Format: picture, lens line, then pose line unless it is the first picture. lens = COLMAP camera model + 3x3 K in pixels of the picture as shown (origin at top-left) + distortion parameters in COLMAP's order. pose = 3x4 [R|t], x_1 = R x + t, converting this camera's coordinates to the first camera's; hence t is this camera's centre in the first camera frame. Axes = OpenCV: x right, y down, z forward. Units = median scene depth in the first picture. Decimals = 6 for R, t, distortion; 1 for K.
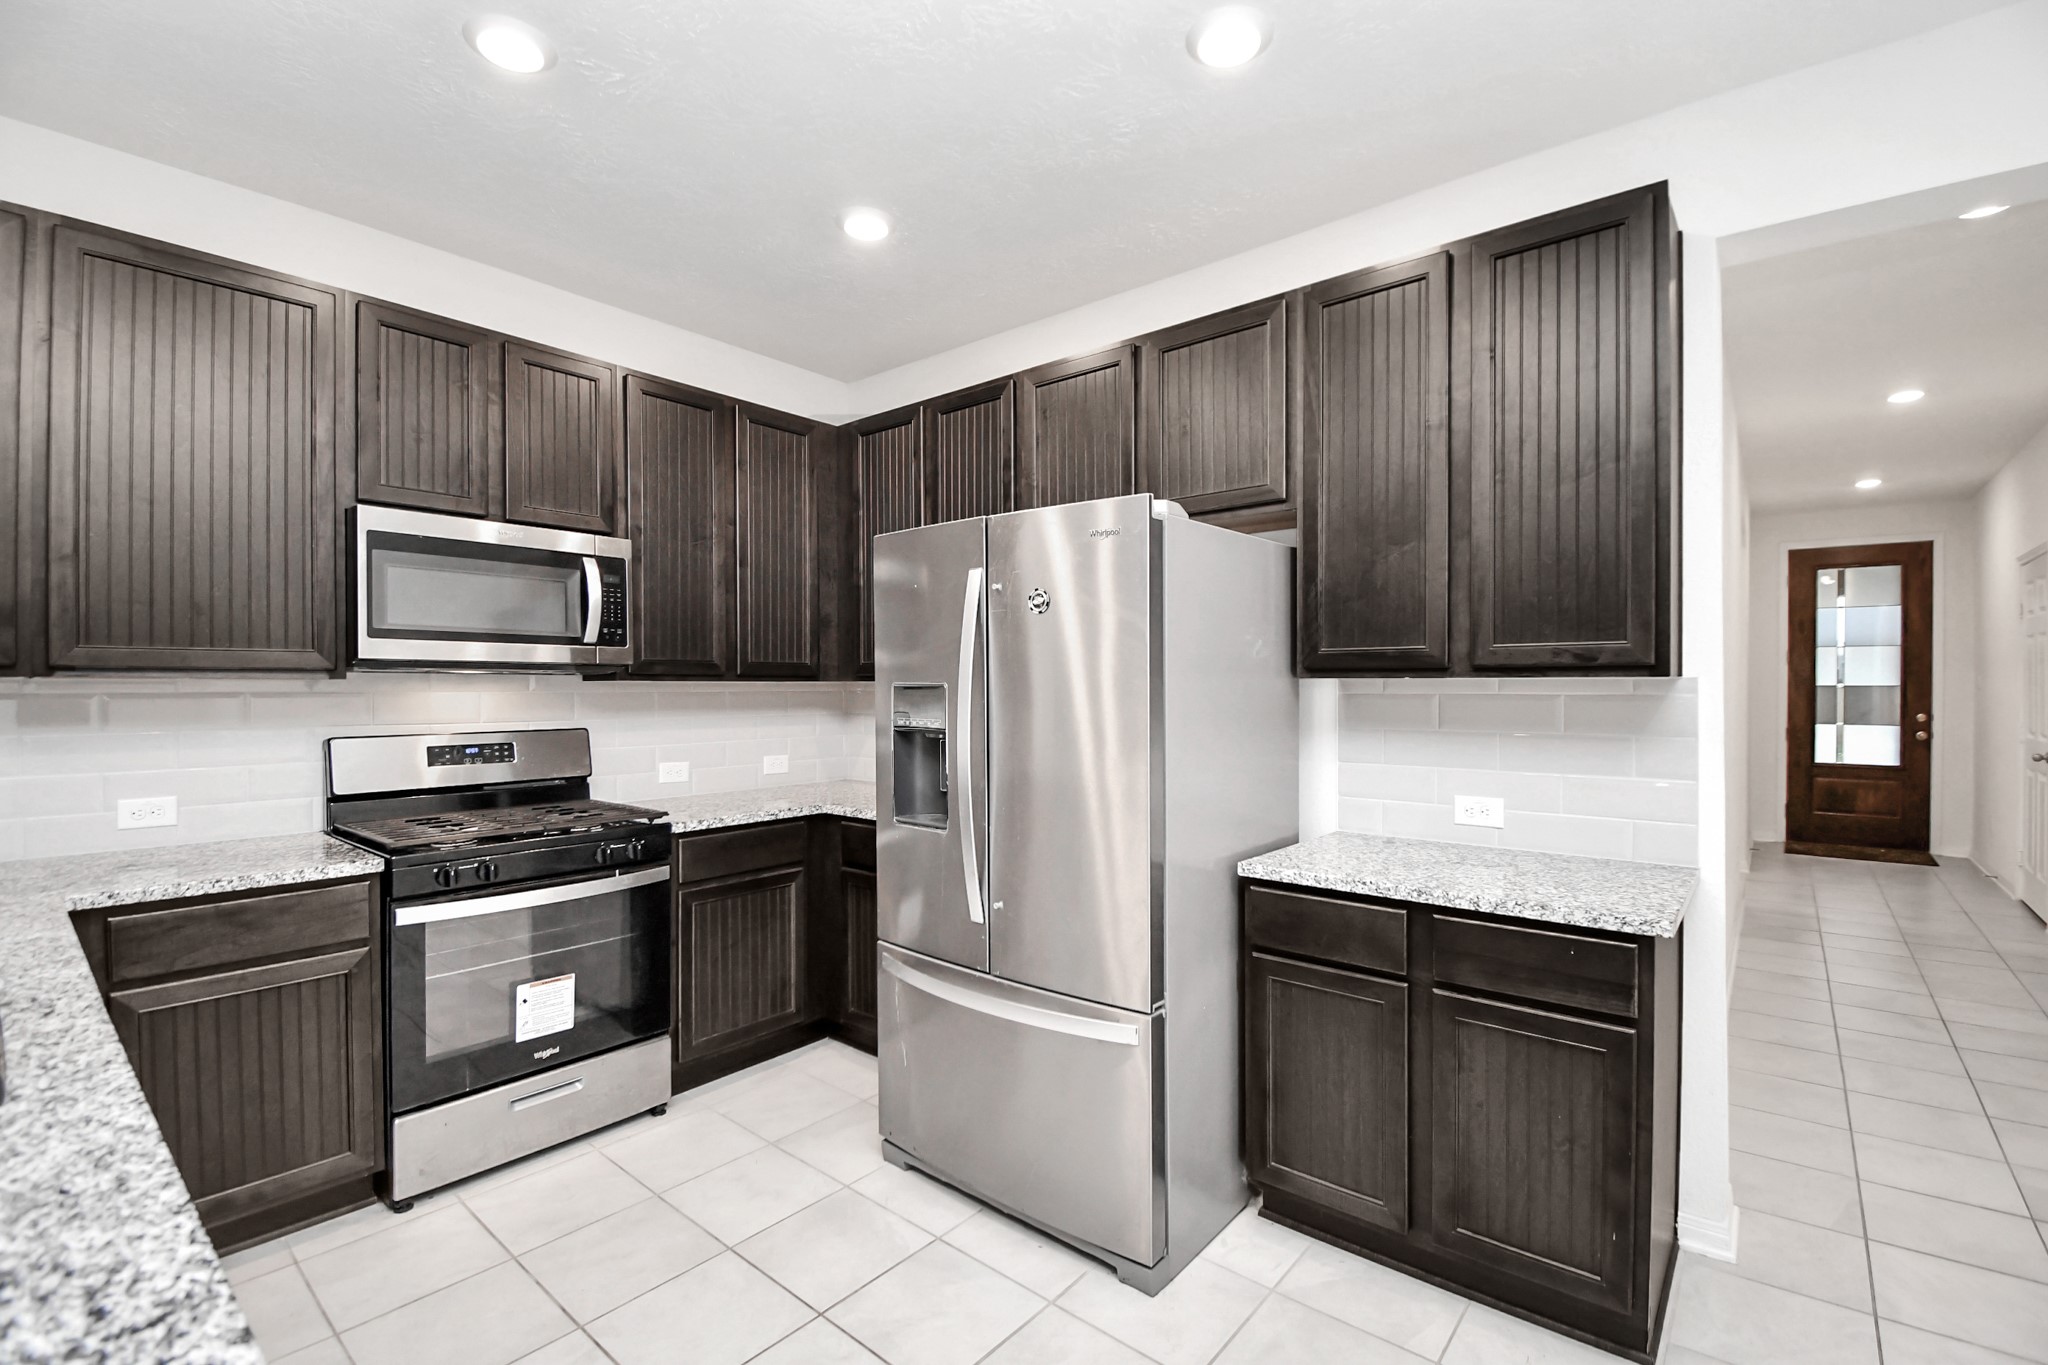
lens RADIAL K [[892.0, 0, 1046.6], [0, 892.0, 690.5], [0, 0, 1]] dist [0.016439, -0.021876]
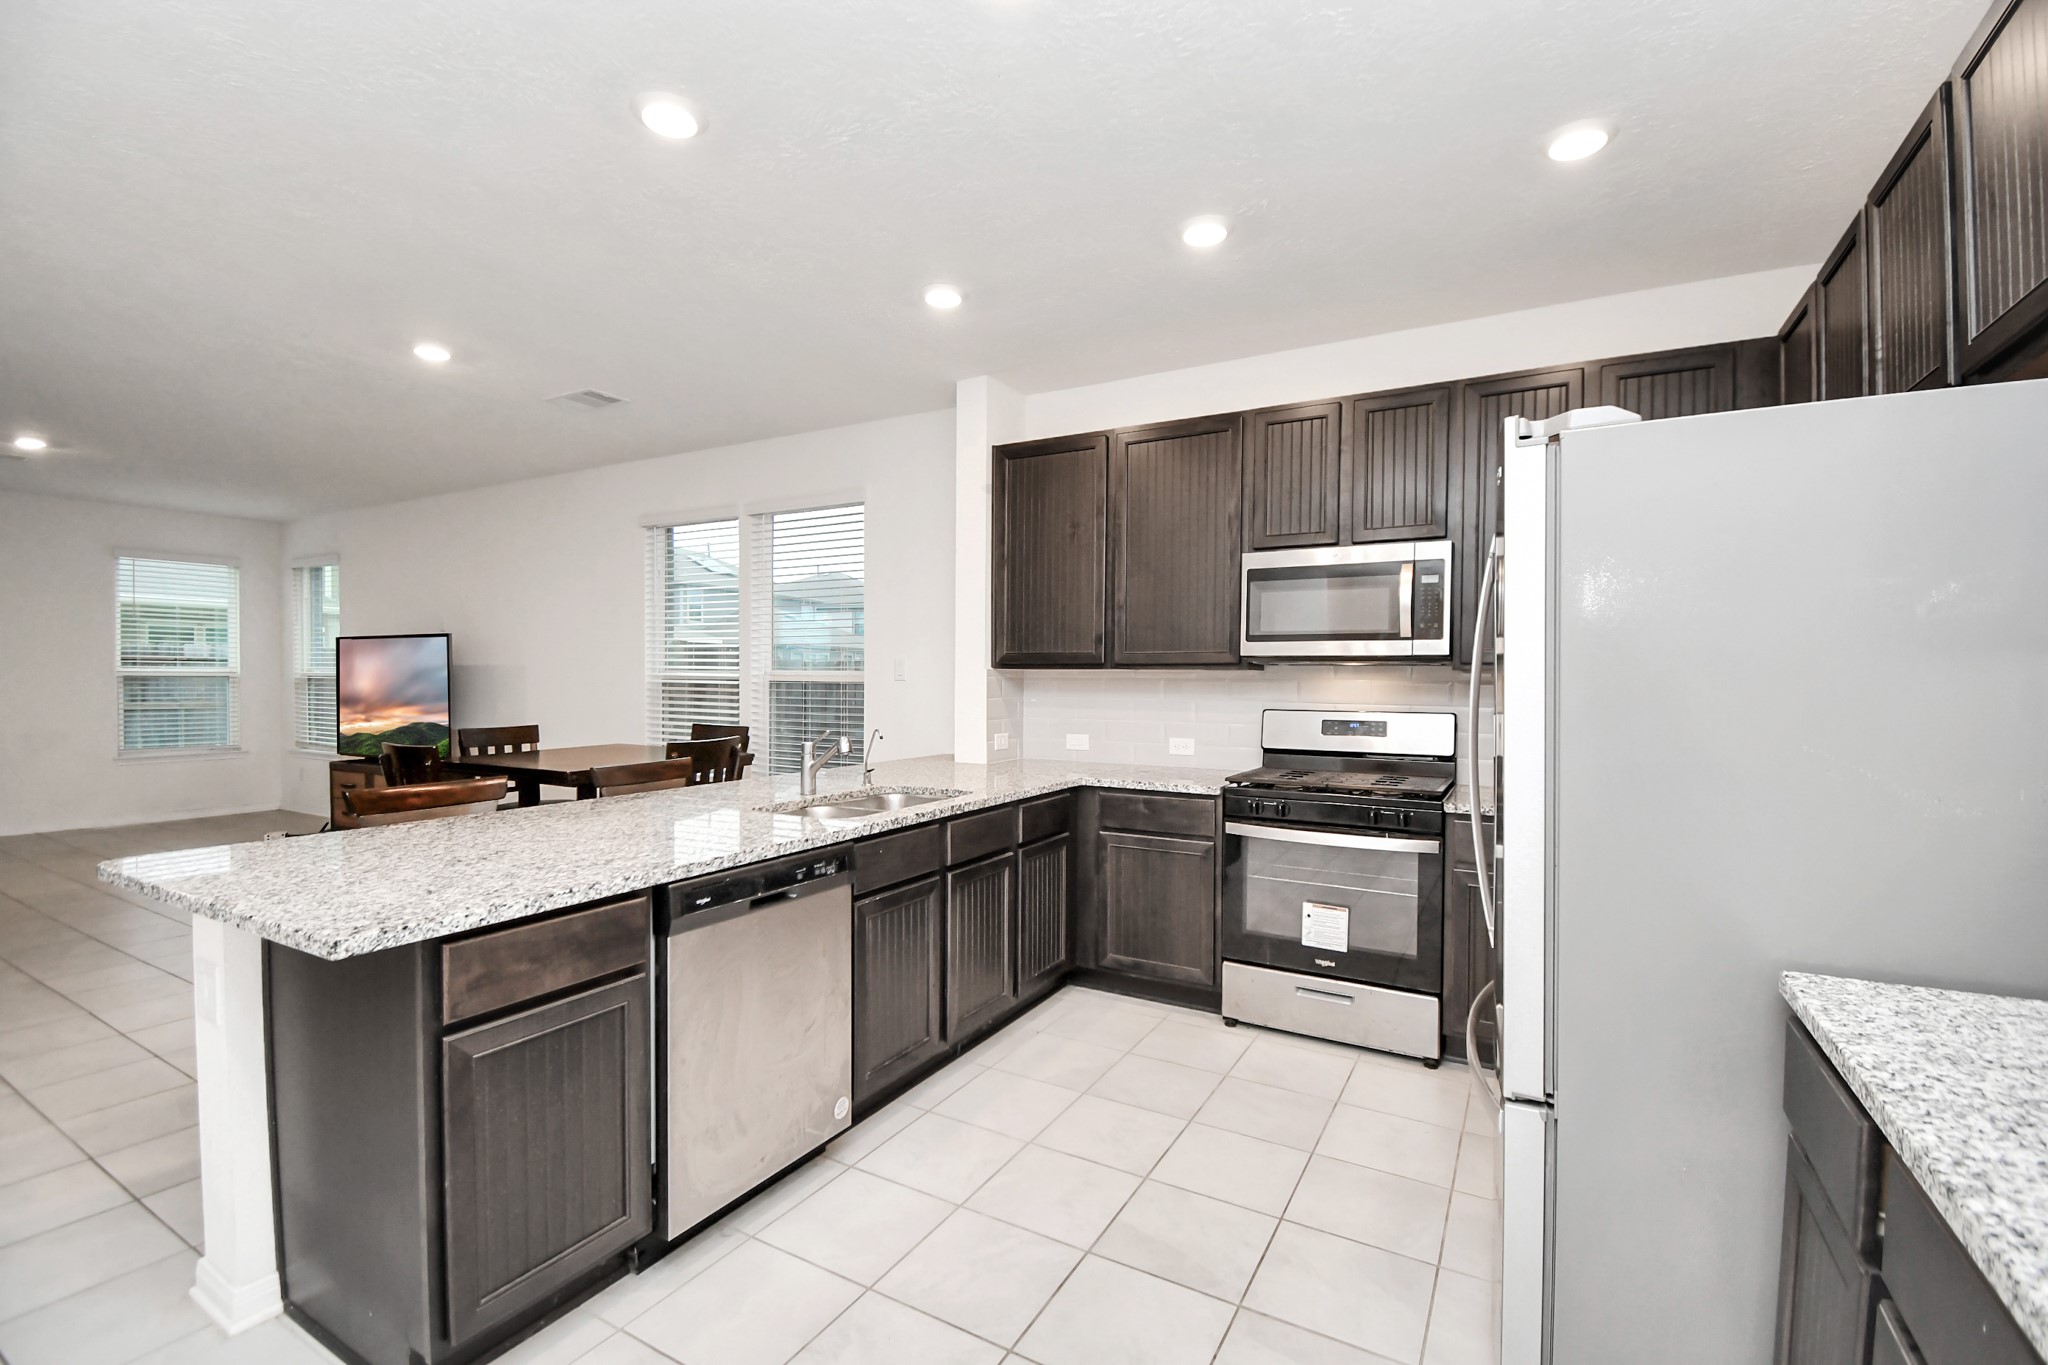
lens RADIAL K [[882.4, 0, 944.5], [0, 882.4, 677.0], [0, 0, 1]] dist [0.003131, -0.013985]
pose [[0.133778, 0.003101, -0.991006, 0.627177], [-0.012157, 0.999925, 0.001488, 0.003867], [0.990937, 0.011848, 0.133806, 0.300174]]
